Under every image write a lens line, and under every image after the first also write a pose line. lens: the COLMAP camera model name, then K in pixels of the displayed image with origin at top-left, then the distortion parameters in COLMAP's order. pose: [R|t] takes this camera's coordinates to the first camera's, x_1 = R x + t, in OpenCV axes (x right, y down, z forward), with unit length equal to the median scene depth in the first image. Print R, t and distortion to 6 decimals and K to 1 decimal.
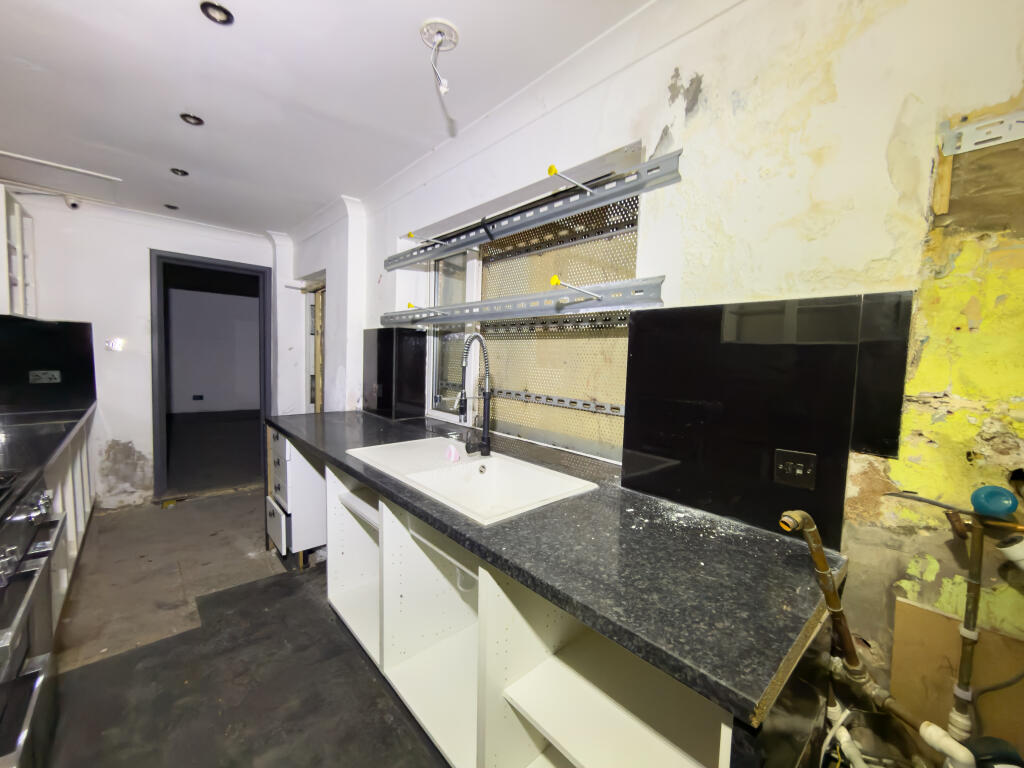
lens RADIAL K [[411.9, 0, 513.3], [0, 411.9, 384.0], [0, 0, 1]] dist [-0.003917, 0.001141]
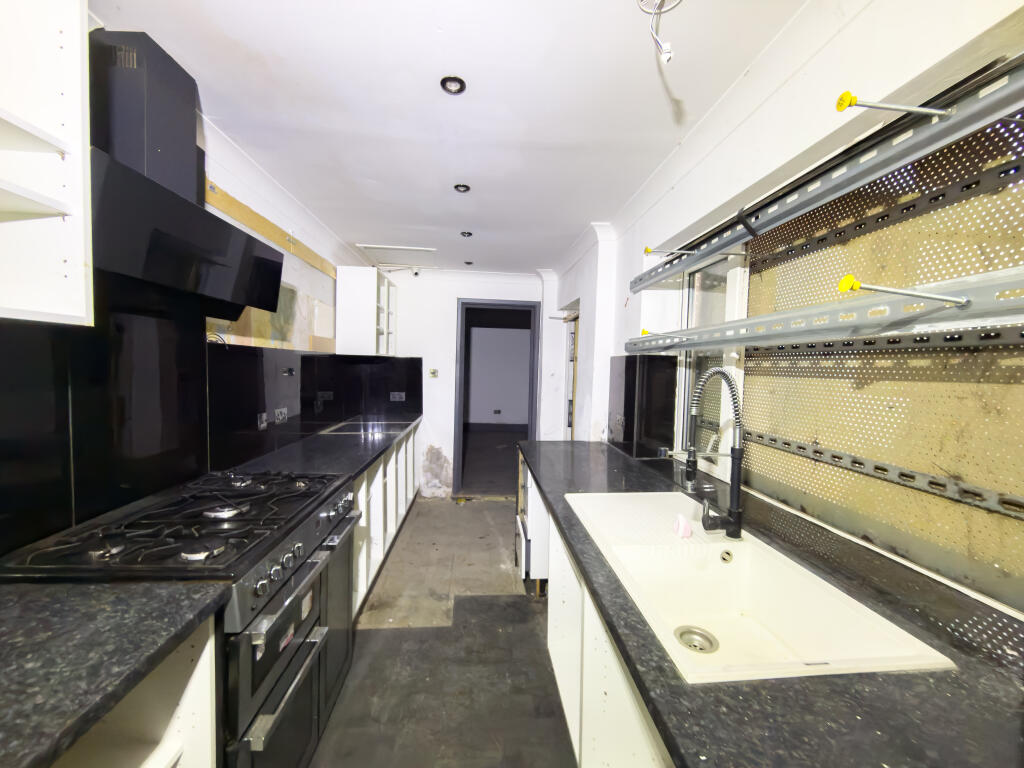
lens RADIAL K [[411.9, 0, 510.3], [0, 411.9, 383.8], [0, 0, 1]] dist [-0.003917, 0.001141]
pose [[0.791417, 0.012633, -0.611147, 0.042048], [-0.040196, 0.998698, -0.031409, -0.037926], [0.609954, 0.049423, 0.790894, 0.133231]]
